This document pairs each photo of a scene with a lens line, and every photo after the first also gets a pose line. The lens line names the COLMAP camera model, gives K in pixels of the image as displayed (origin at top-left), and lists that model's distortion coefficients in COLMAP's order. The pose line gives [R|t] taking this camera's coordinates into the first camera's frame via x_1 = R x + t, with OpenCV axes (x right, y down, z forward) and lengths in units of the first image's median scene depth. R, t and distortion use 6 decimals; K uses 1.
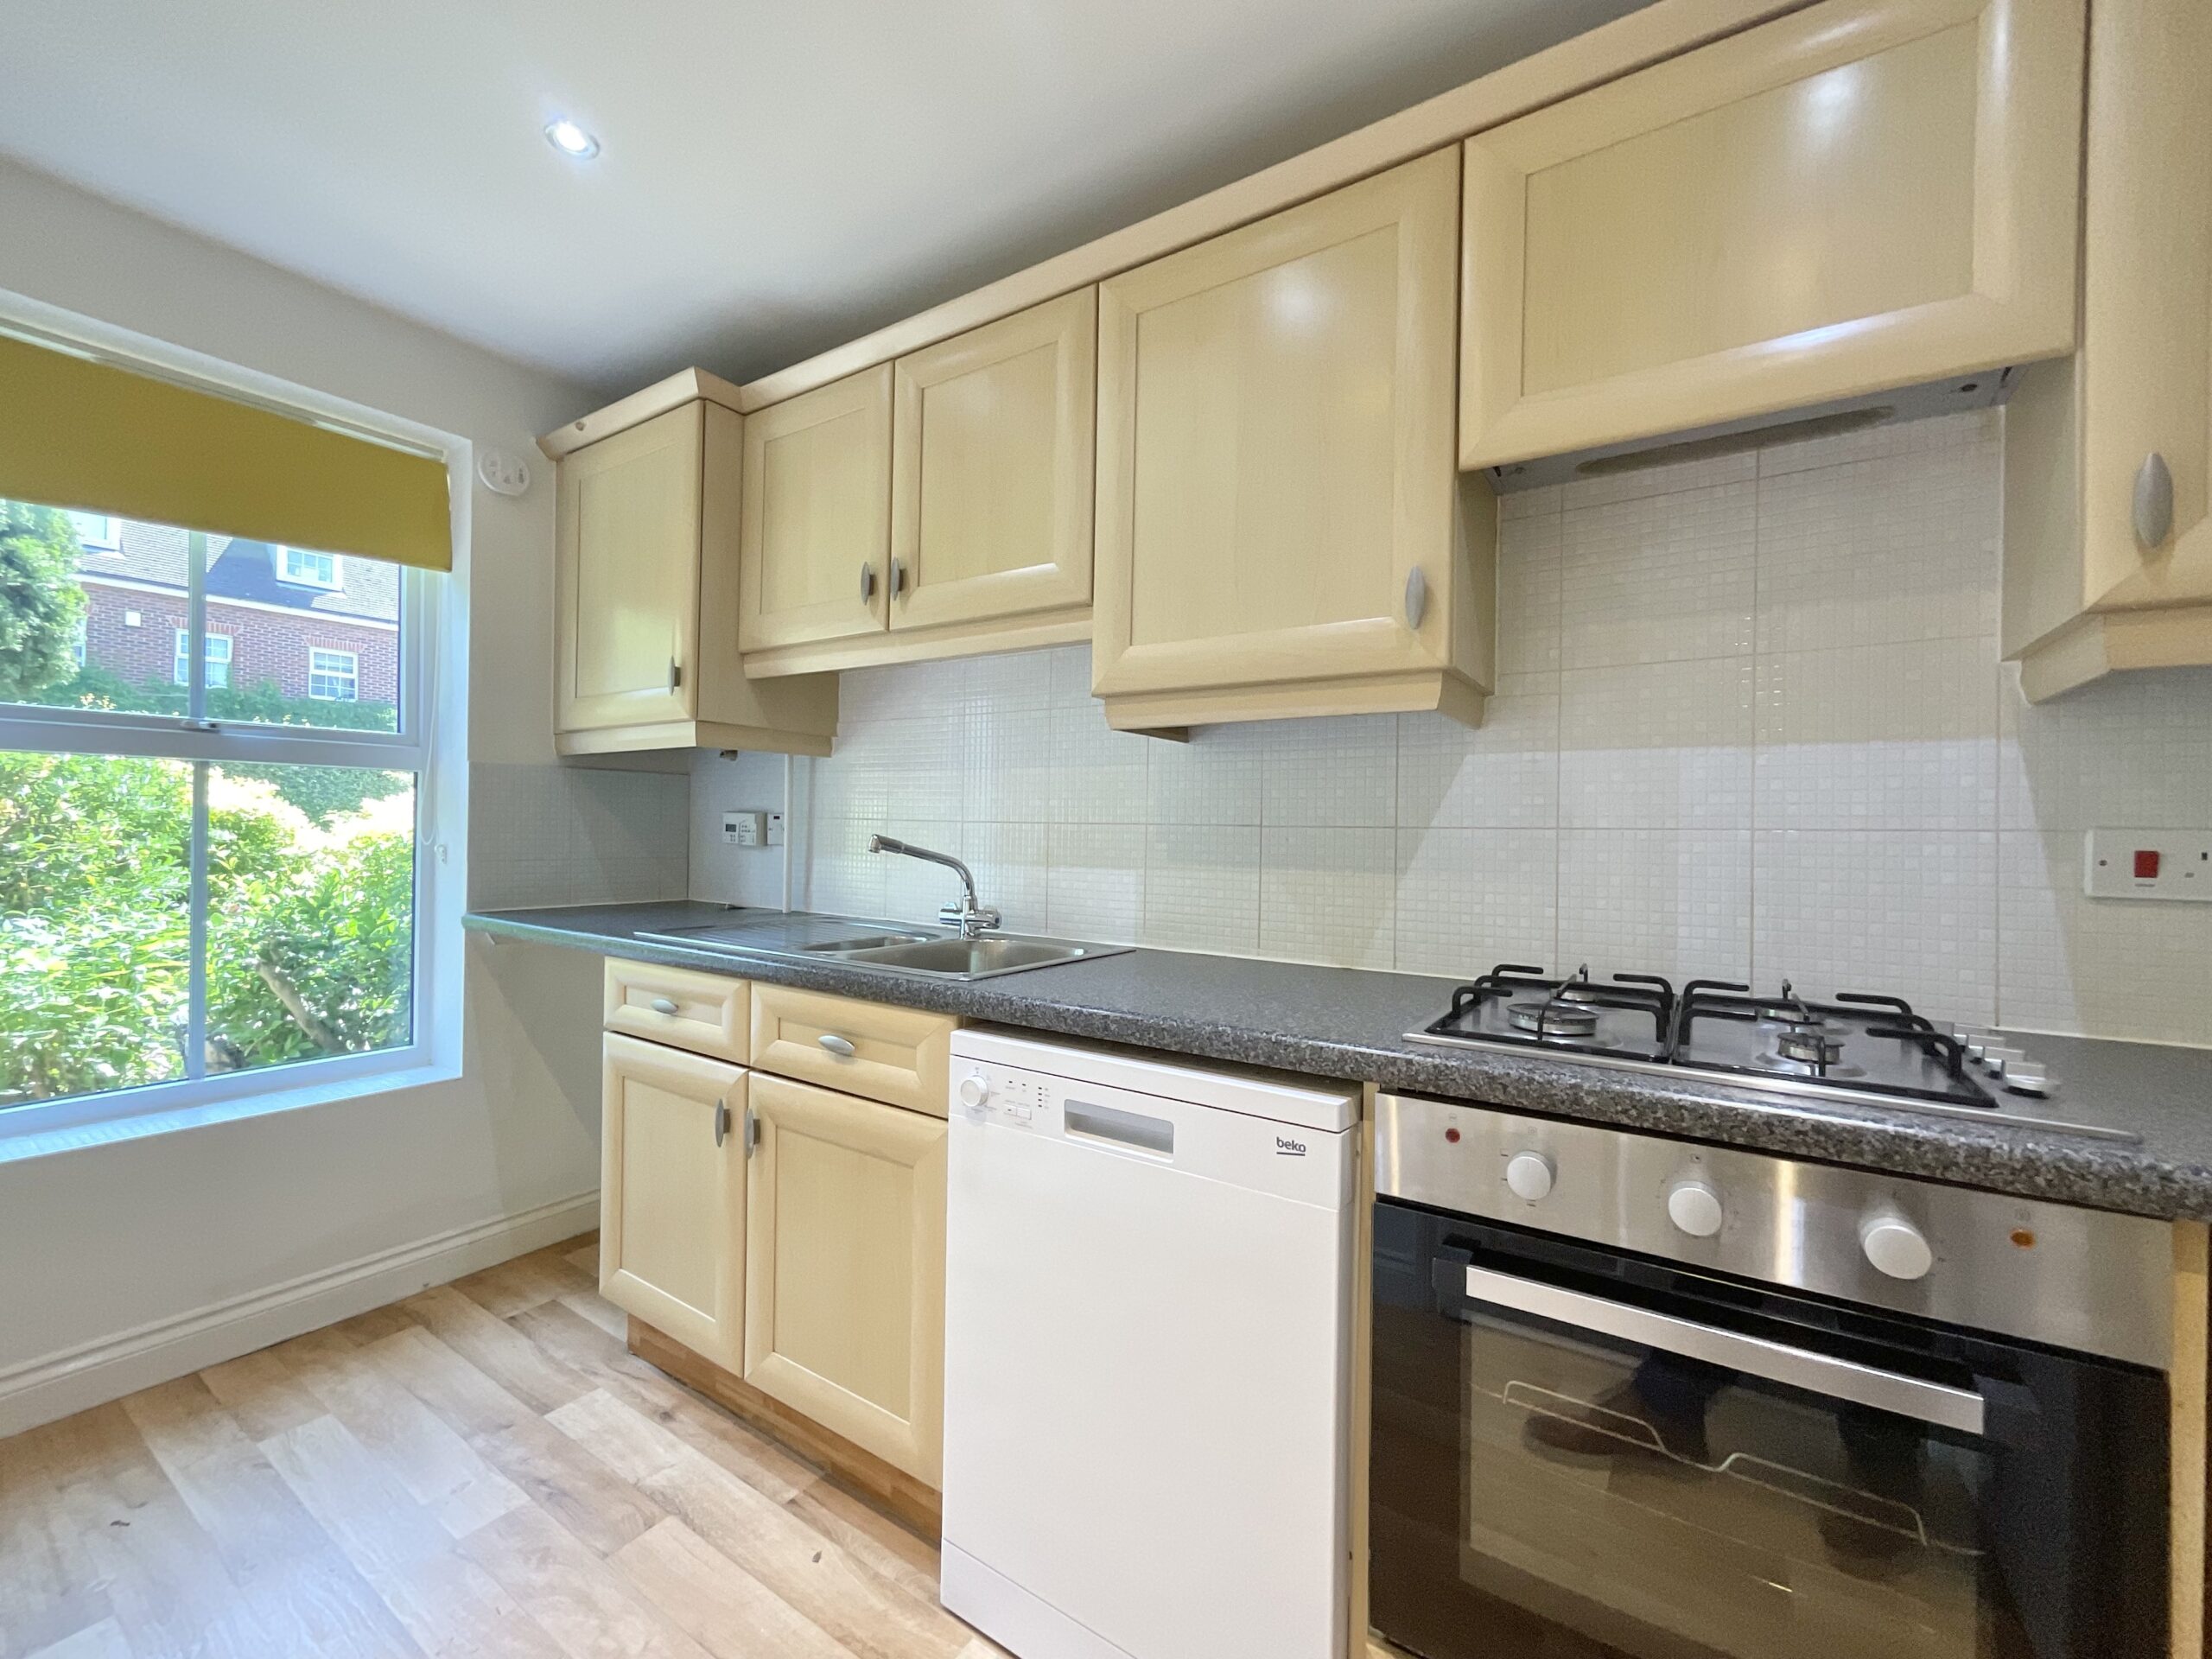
lens RADIAL K [[901.7, 0, 1106.7], [0, 901.7, 834.2], [0, 0, 1]] dist [-0.002354, 0.000262]
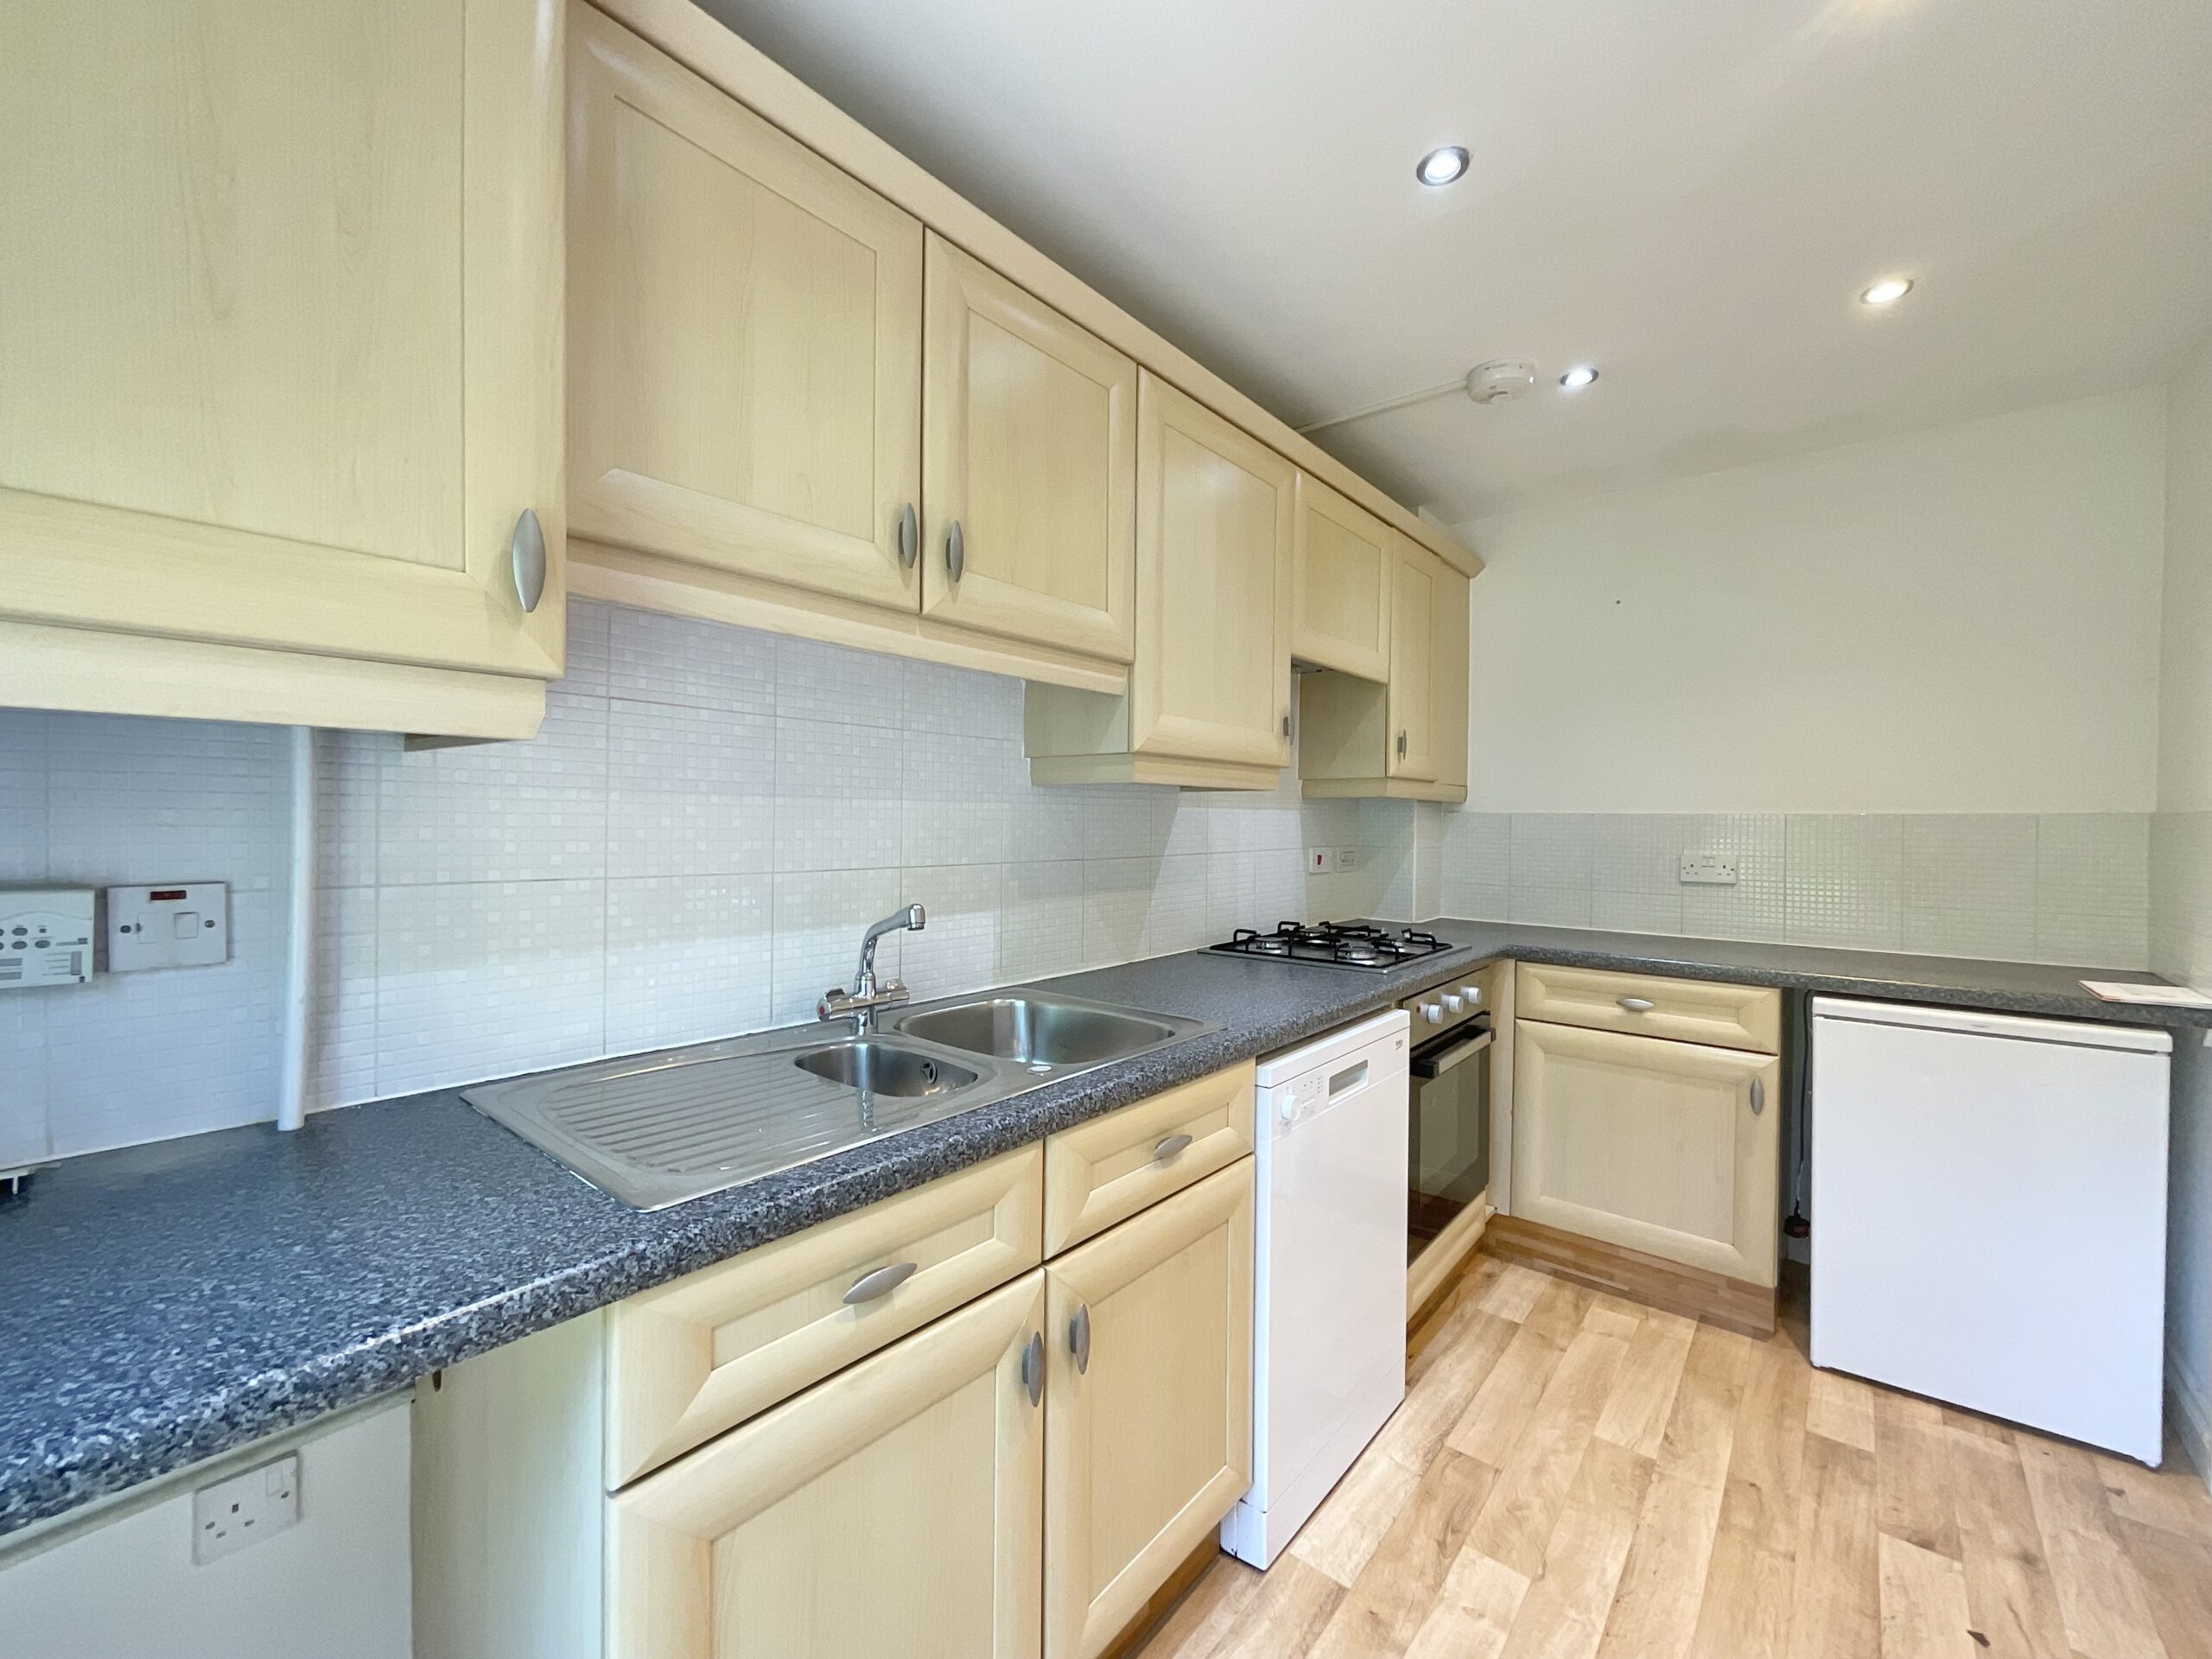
lens RADIAL K [[901.7, 0, 1106.7], [0, 901.7, 834.2], [0, 0, 1]] dist [-0.002354, 0.000262]
pose [[0.108614, -0.033586, 0.993517, -0.999007], [-0.003329, 0.999411, 0.034149, -0.082925], [-0.994078, -0.007017, 0.108438, 0.836761]]
